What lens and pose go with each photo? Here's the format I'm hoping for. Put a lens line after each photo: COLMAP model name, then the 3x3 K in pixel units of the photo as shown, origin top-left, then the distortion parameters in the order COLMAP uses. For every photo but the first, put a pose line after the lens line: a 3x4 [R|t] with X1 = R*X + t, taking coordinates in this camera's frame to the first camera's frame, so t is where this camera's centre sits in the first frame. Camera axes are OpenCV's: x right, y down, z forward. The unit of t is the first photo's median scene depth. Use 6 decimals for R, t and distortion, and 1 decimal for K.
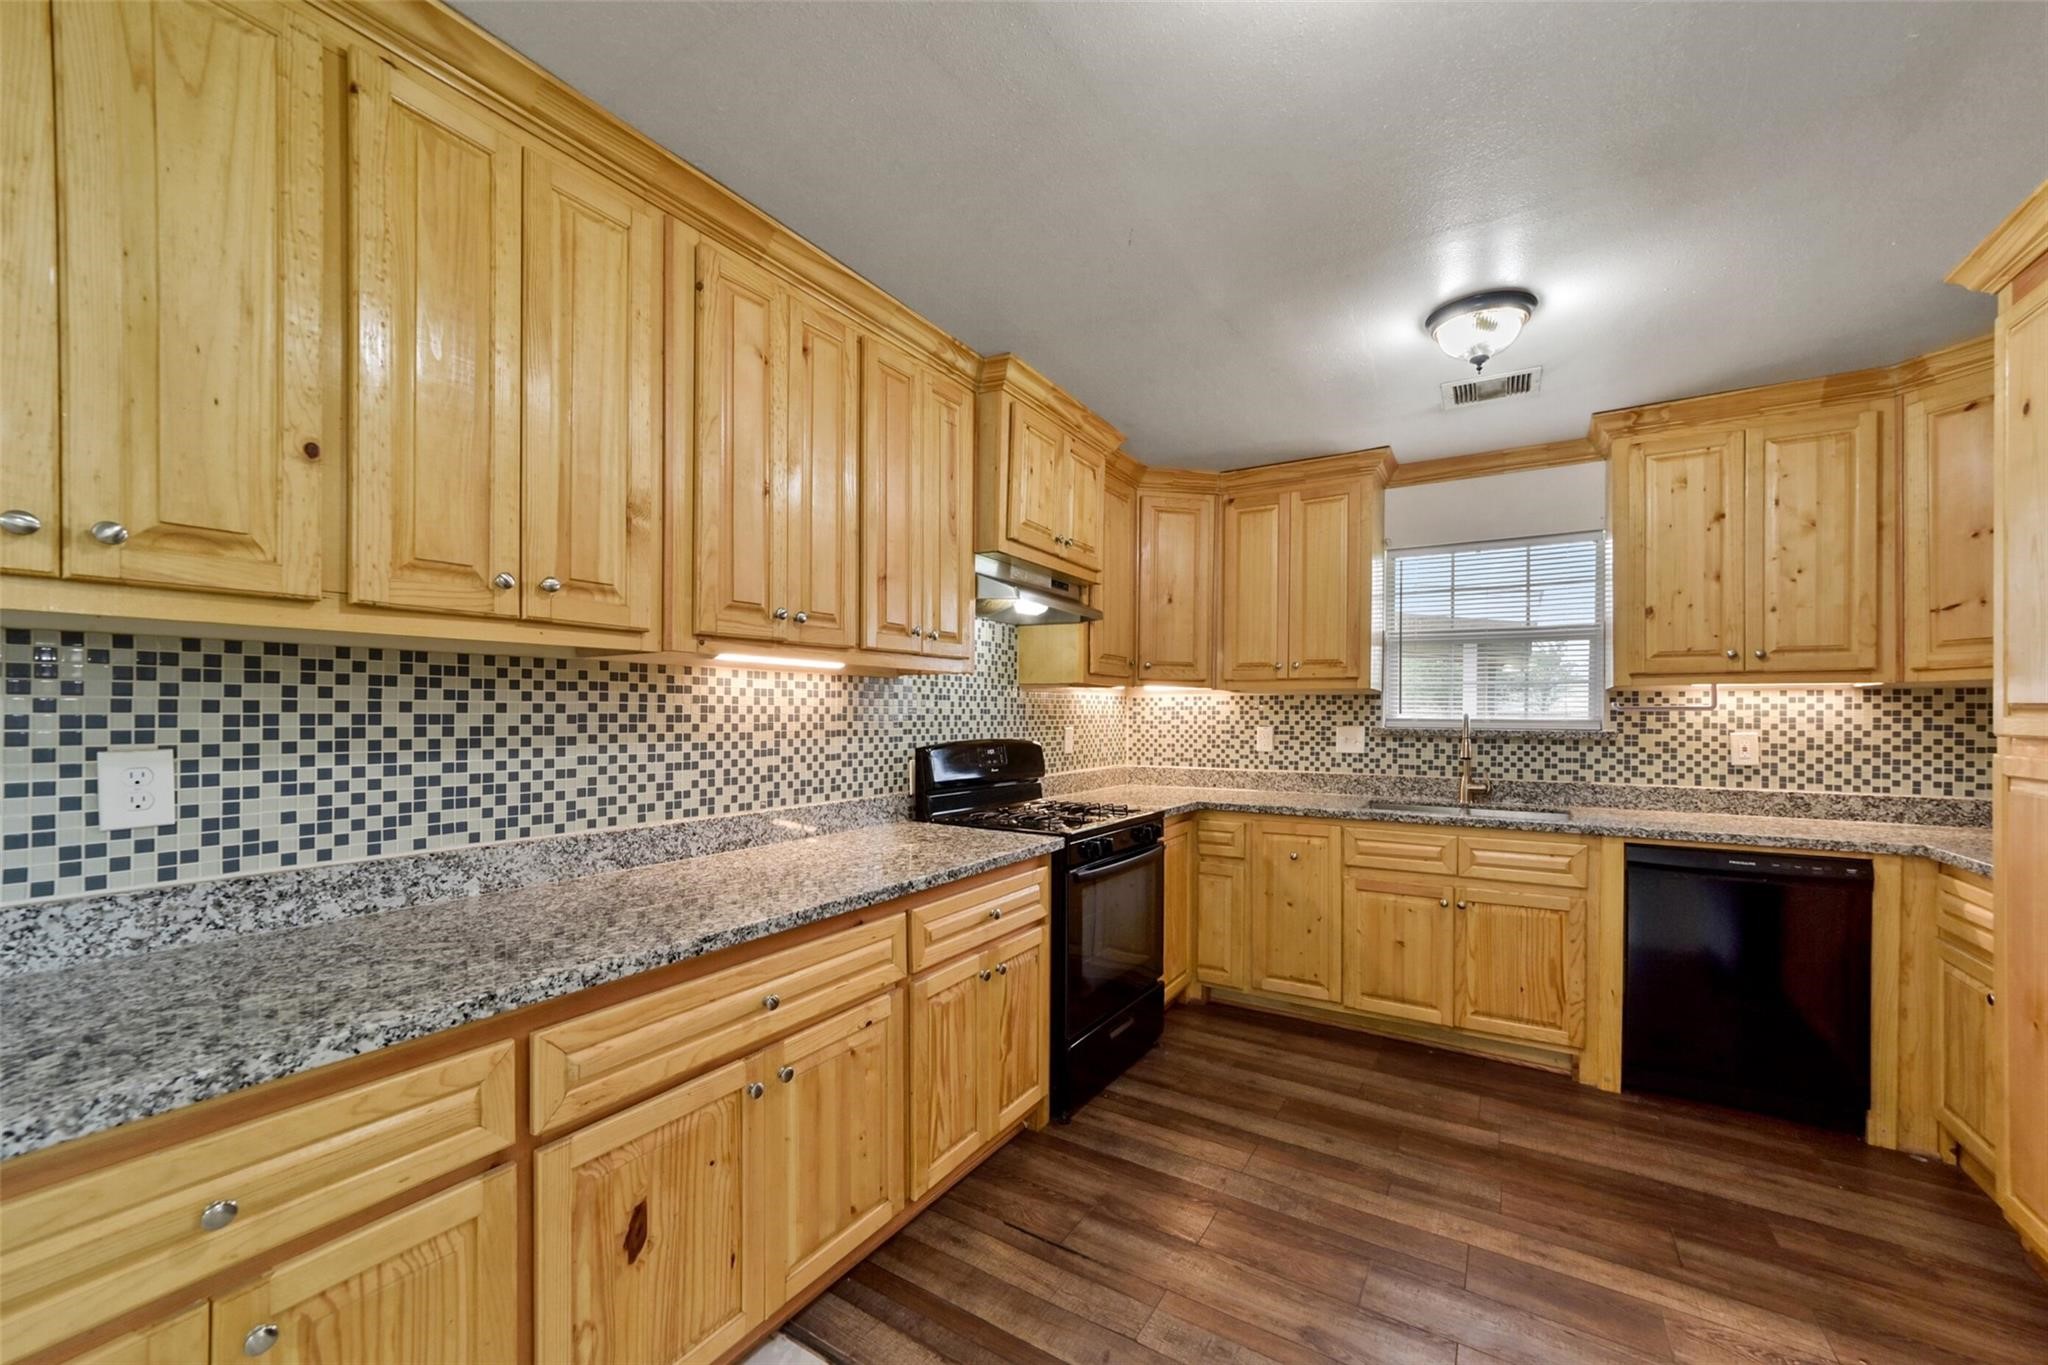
lens RADIAL K [[782.7, 0, 1029.5], [0, 782.7, 717.7], [0, 0, 1]] dist [-0.019299, 0.006583]
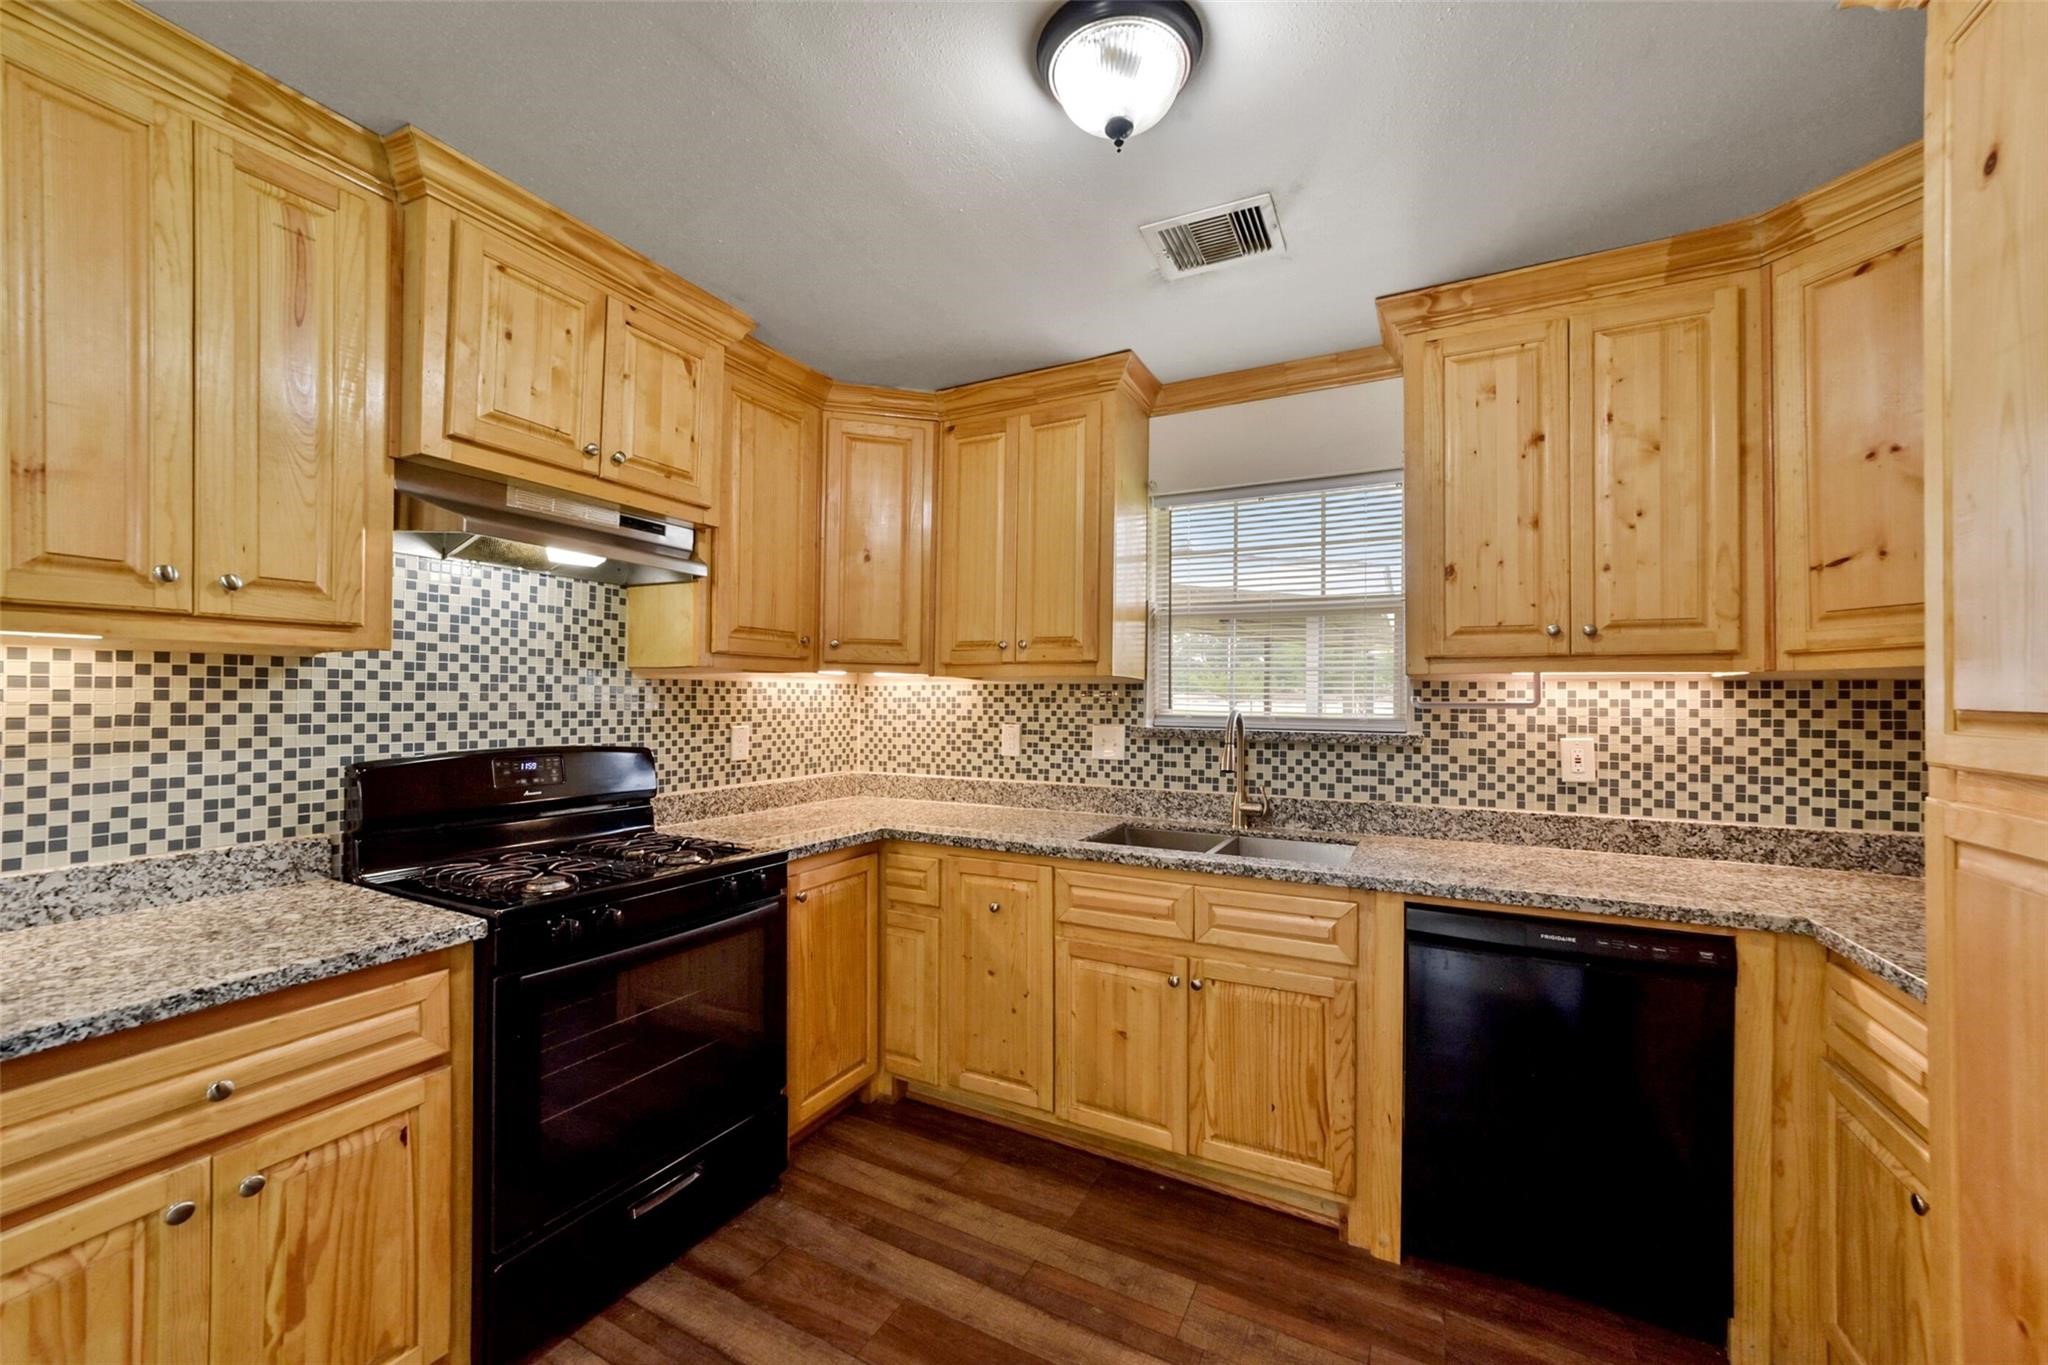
lens RADIAL K [[782.7, 0, 1023.8], [0, 782.7, 694.8], [0, 0, 1]] dist [-0.019299, 0.006583]
pose [[0.996790, 0.003035, 0.079999, 0.372021], [-0.002325, 0.999957, -0.008972, -0.015747], [-0.080023, 0.008757, 0.996755, 0.333291]]
